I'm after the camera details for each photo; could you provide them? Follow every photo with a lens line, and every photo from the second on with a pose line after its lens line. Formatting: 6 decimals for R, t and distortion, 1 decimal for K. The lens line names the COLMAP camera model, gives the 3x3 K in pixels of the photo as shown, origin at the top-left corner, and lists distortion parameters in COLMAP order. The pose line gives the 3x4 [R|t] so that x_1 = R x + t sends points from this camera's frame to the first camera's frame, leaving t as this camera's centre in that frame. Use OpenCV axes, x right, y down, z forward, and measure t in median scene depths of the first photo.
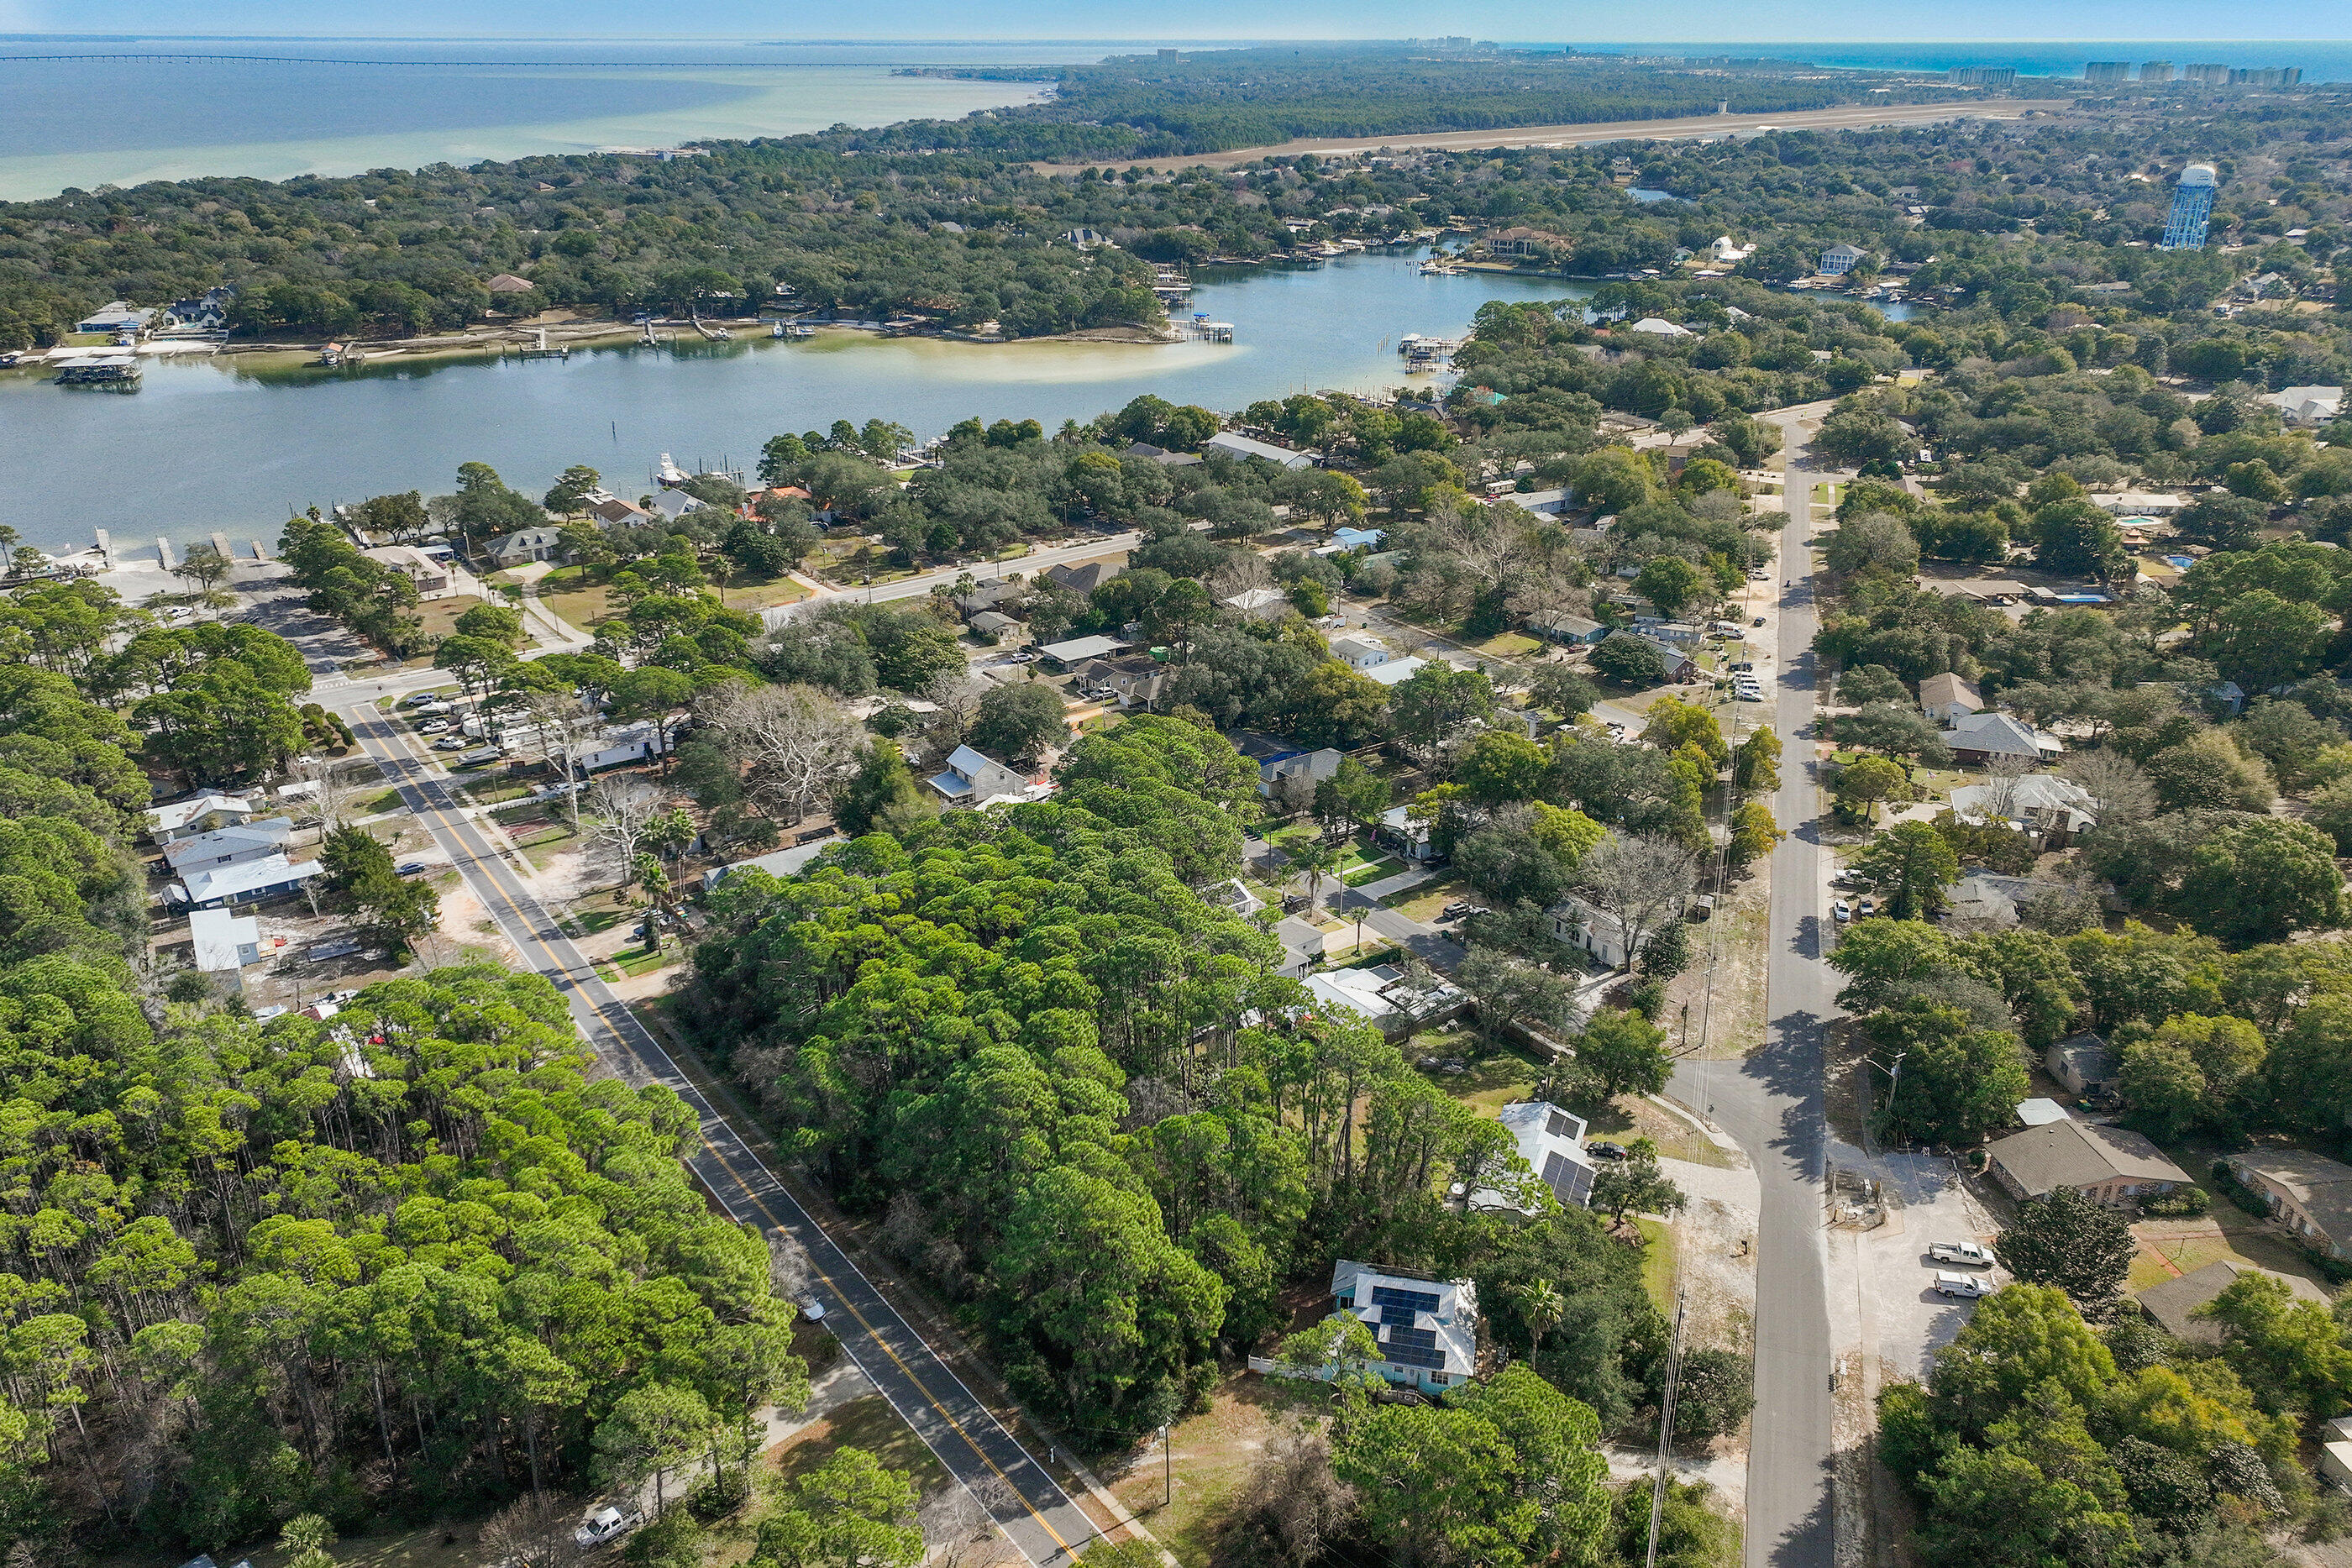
lens RADIAL K [[1806.6, 0, 1183.4], [0, 1806.6, 796.5], [0, 0, 1]] dist [0.004330, 0.005753]
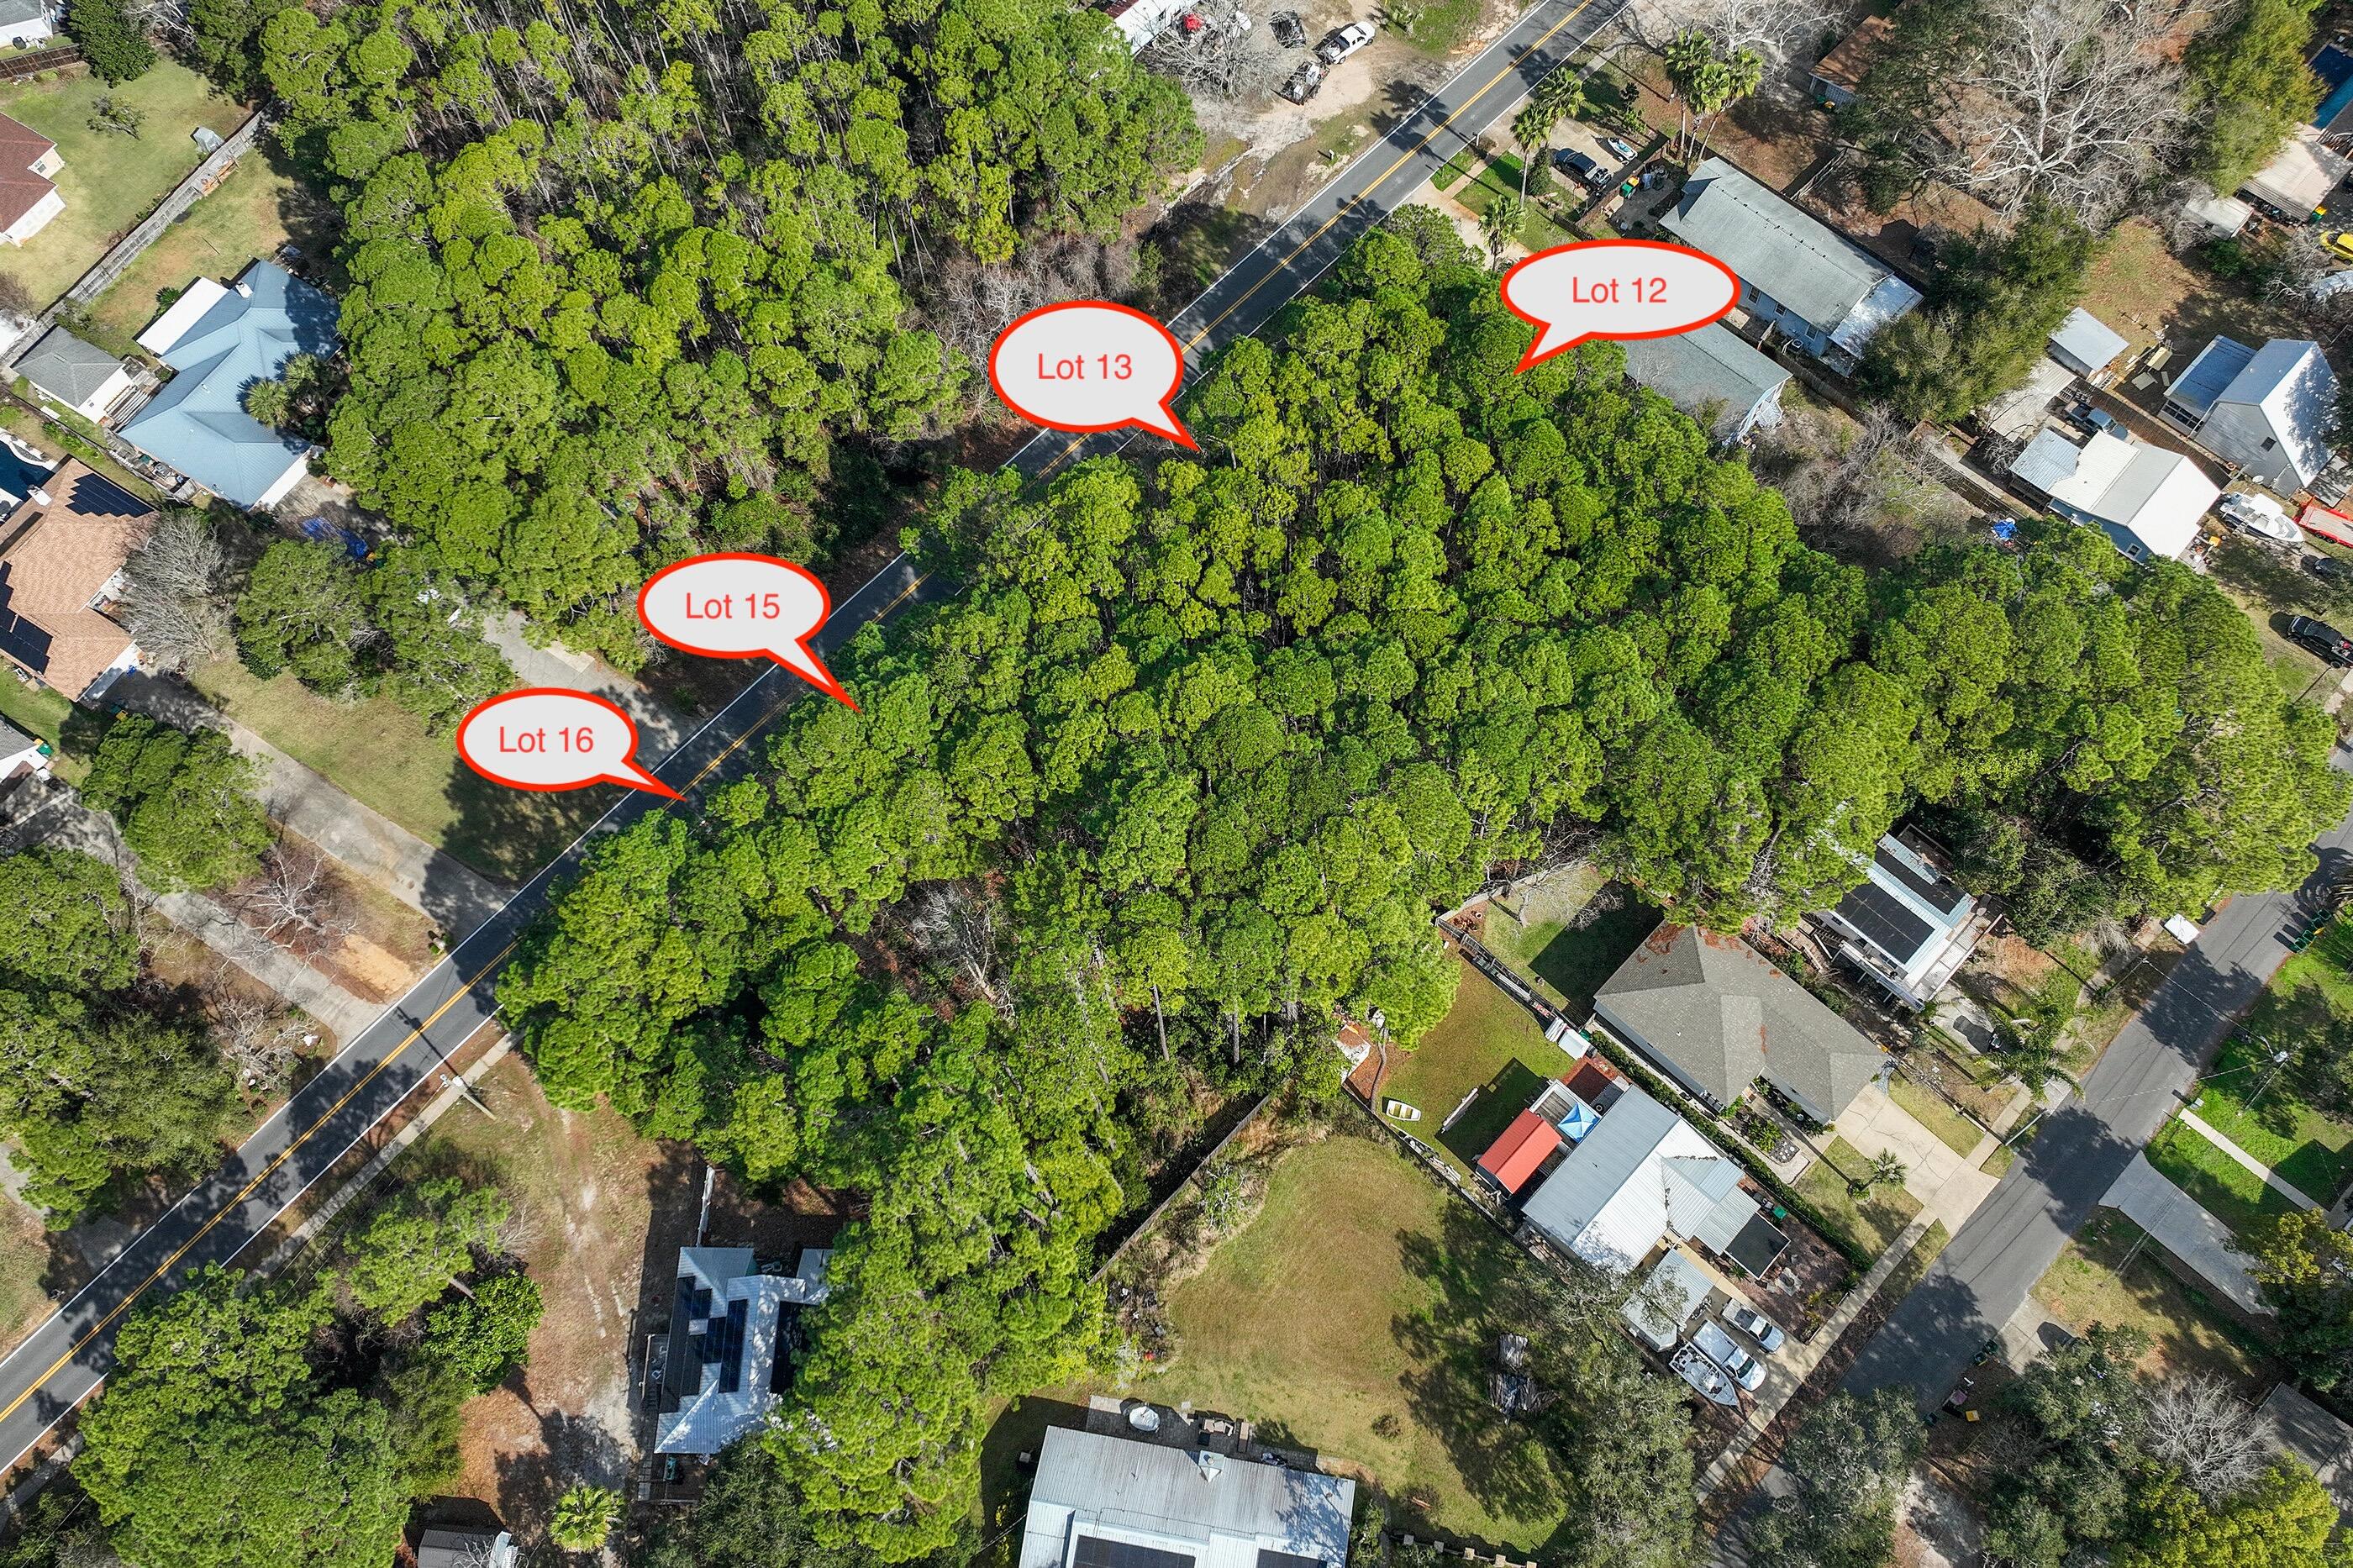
lens RADIAL K [[2045.5, 0, 1179.7], [0, 2045.5, 793.1], [0, 0, 1]] dist [-0.000647, 0.012004]
pose [[0.183799, 0.883705, -0.430446, 0.175152], [-0.356816, 0.468018, 0.808481, -0.313380], [0.915915, 0.004992, 0.401341, 0.460066]]
